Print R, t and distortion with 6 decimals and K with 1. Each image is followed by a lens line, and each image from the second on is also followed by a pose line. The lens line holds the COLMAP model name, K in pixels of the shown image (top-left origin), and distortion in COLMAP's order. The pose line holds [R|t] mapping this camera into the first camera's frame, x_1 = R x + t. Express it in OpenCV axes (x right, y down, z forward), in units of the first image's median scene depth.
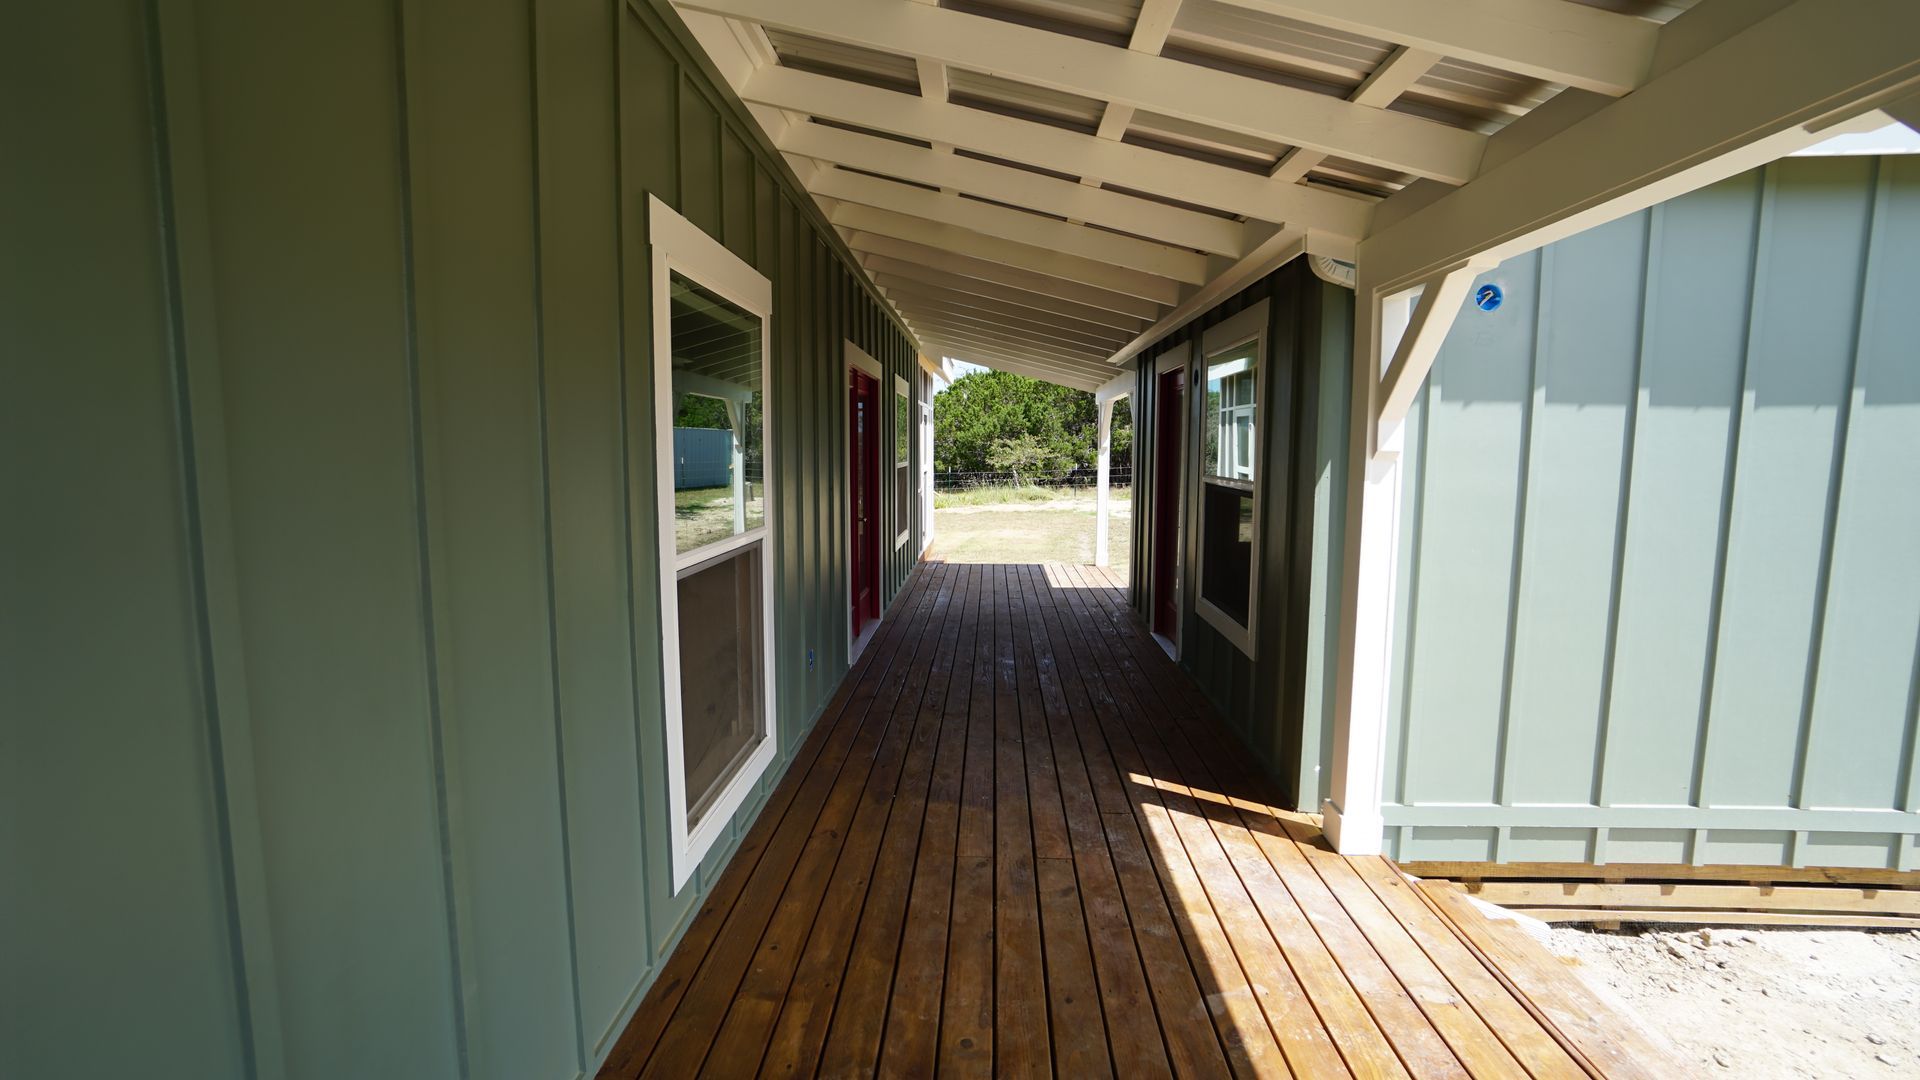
lens RADIAL K [[849.1, 0, 957.8], [0, 849.1, 538.5], [0, 0, 1]] dist [-0.040509, 0.008524]
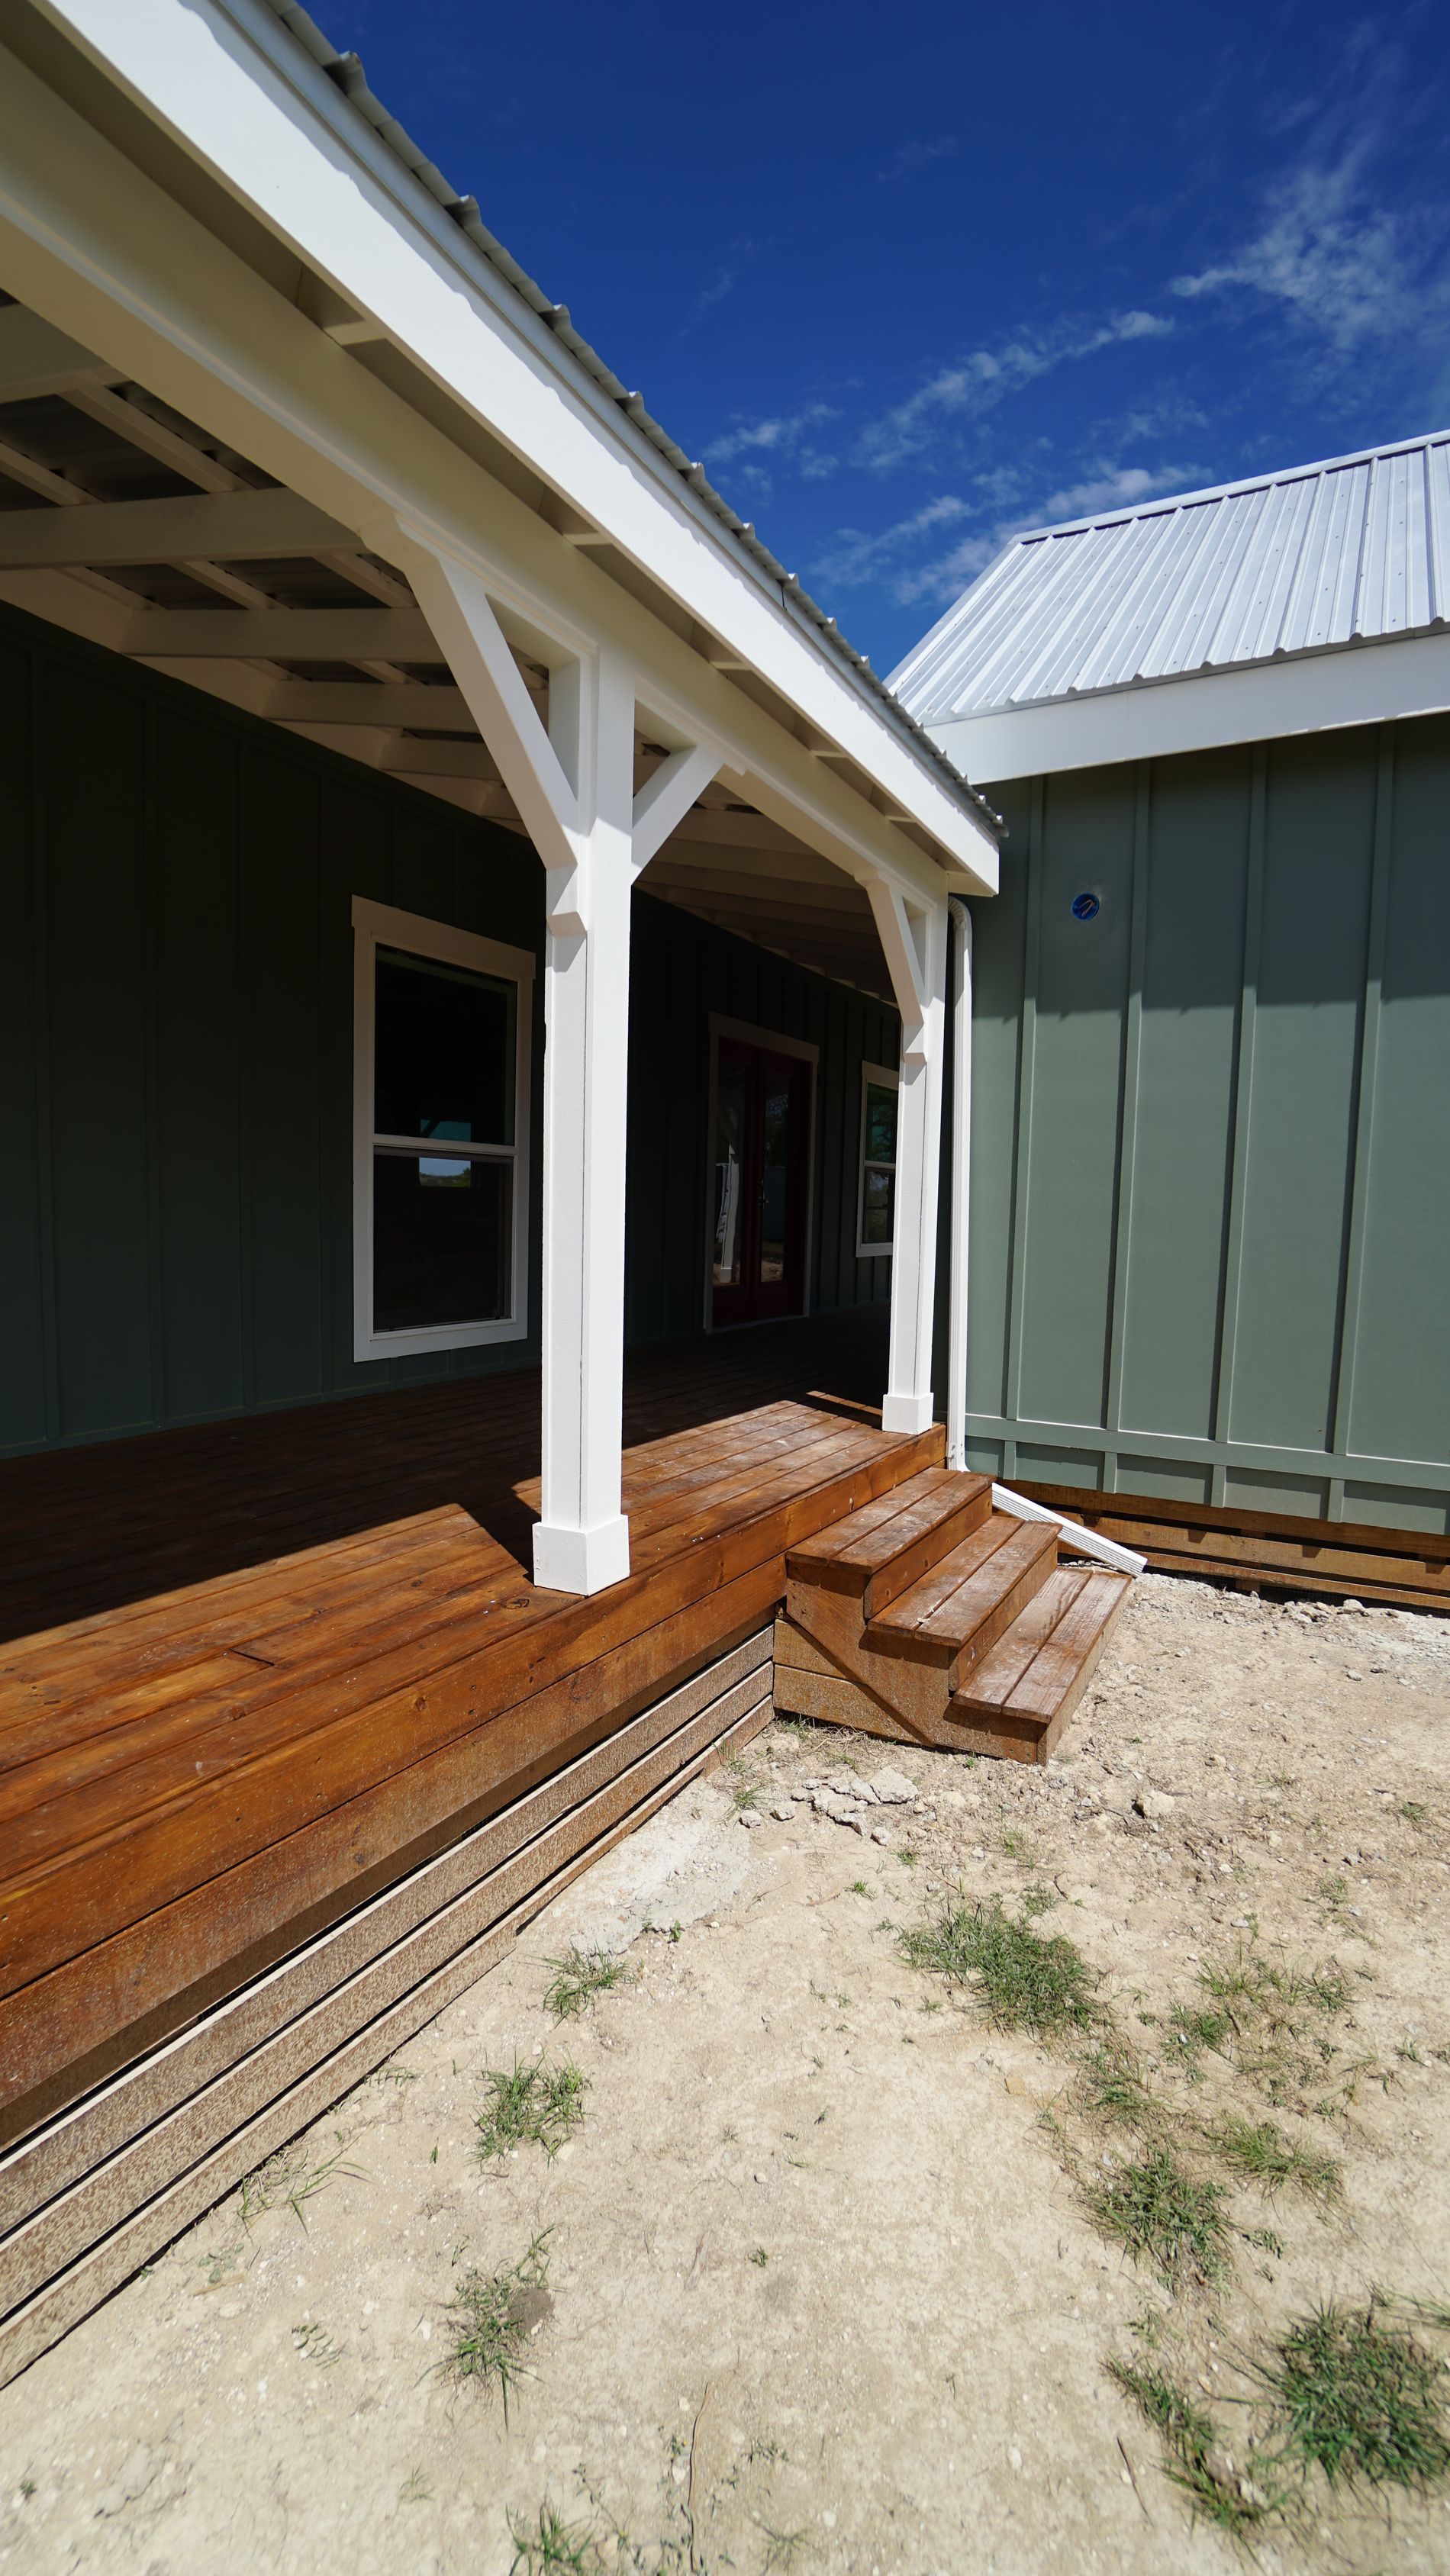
lens RADIAL K [[1139.3, 0, 734.2], [0, 1139.3, 1306.3], [0, 0, 1]] dist [-0.040509, 0.008524]
pose [[0.899788, 0.056103, -0.432705, 0.827420], [-0.064470, 0.997909, -0.004676, 0.213044], [0.431537, 0.032104, 0.901524, -0.375693]]
